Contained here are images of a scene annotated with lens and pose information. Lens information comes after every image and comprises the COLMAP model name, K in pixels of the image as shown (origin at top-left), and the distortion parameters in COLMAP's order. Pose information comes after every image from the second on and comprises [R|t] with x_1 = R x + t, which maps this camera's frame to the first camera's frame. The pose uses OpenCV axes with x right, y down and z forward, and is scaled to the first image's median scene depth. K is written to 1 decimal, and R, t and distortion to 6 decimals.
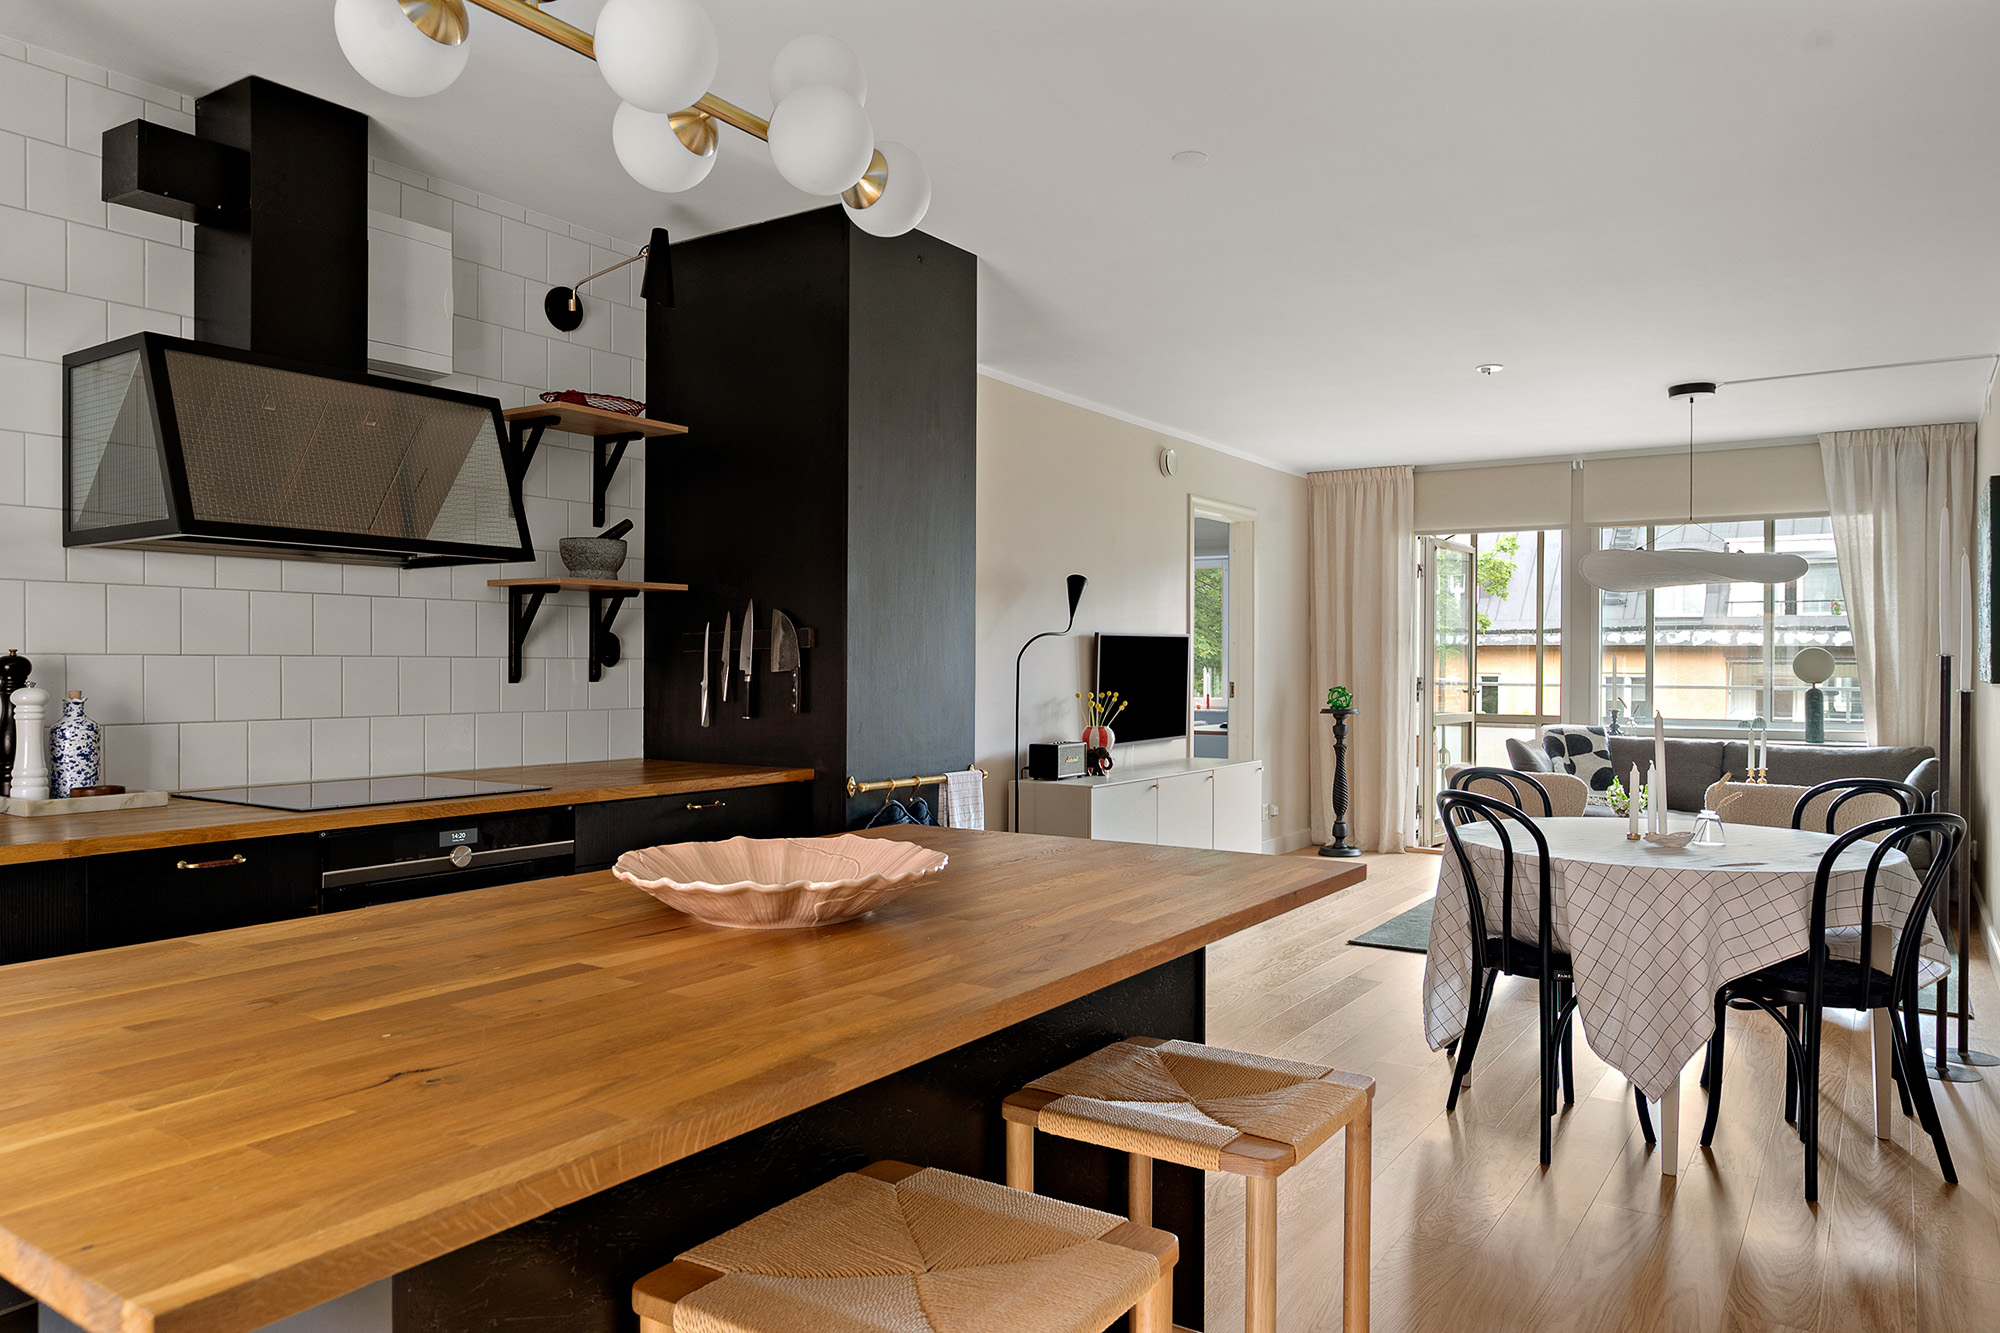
lens RADIAL K [[1343.3, 0, 999.5], [0, 1343.3, 663.7], [0, 0, 1]] dist [0.003888, -0.001963]
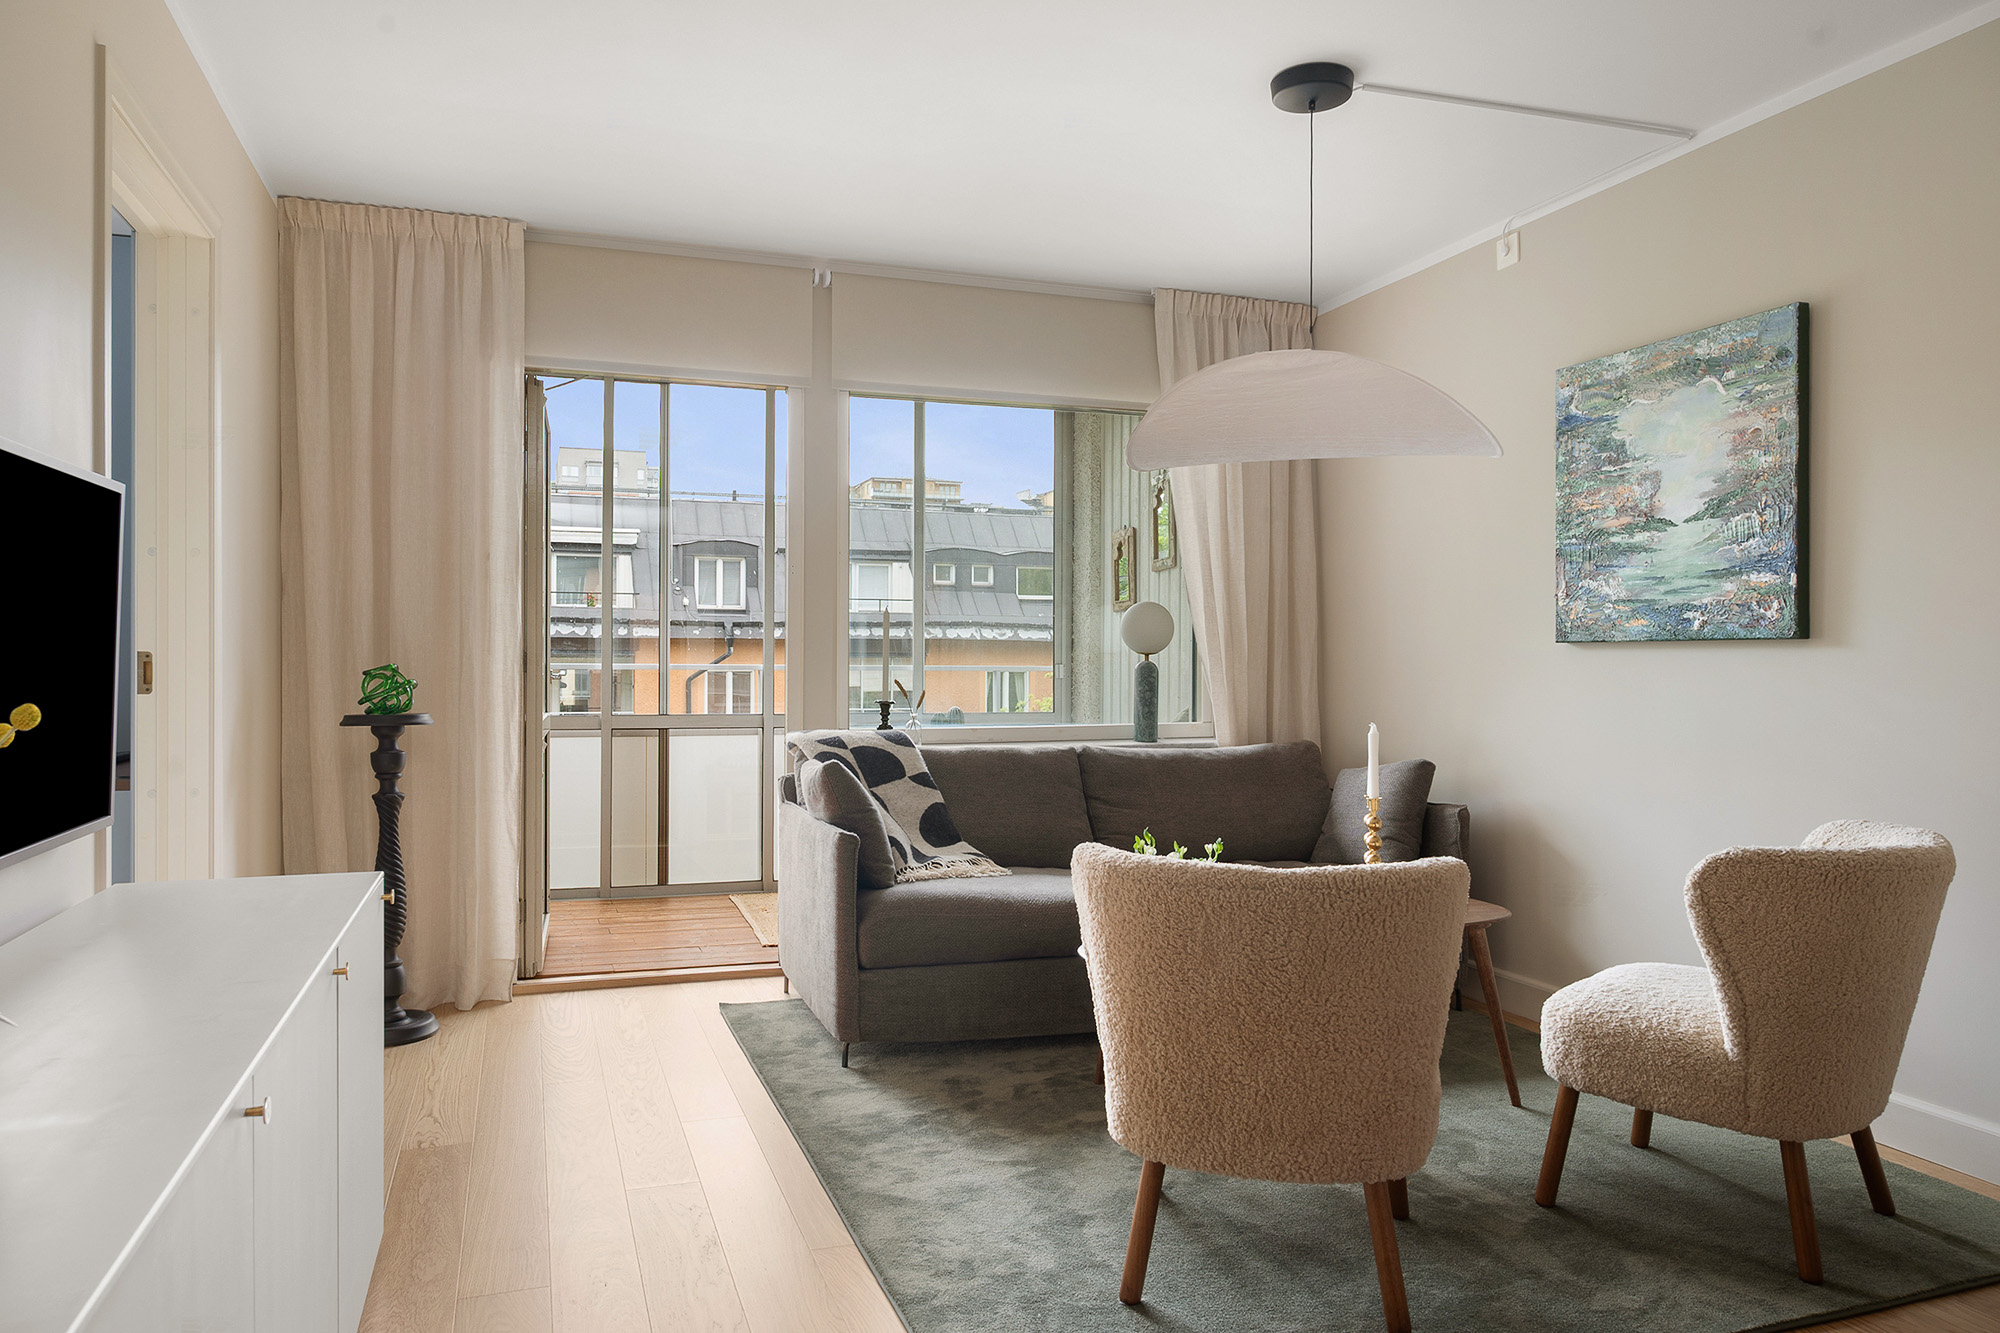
lens RADIAL K [[1343.3, 0, 998.3], [0, 1343.3, 665.4], [0, 0, 1]] dist [0.003888, -0.001963]
pose [[0.606692, -0.002345, 0.794933, 0.017293], [-0.000598, 0.999994, 0.003406, 0.016102], [-0.794936, -0.002541, 0.606687, 0.585967]]
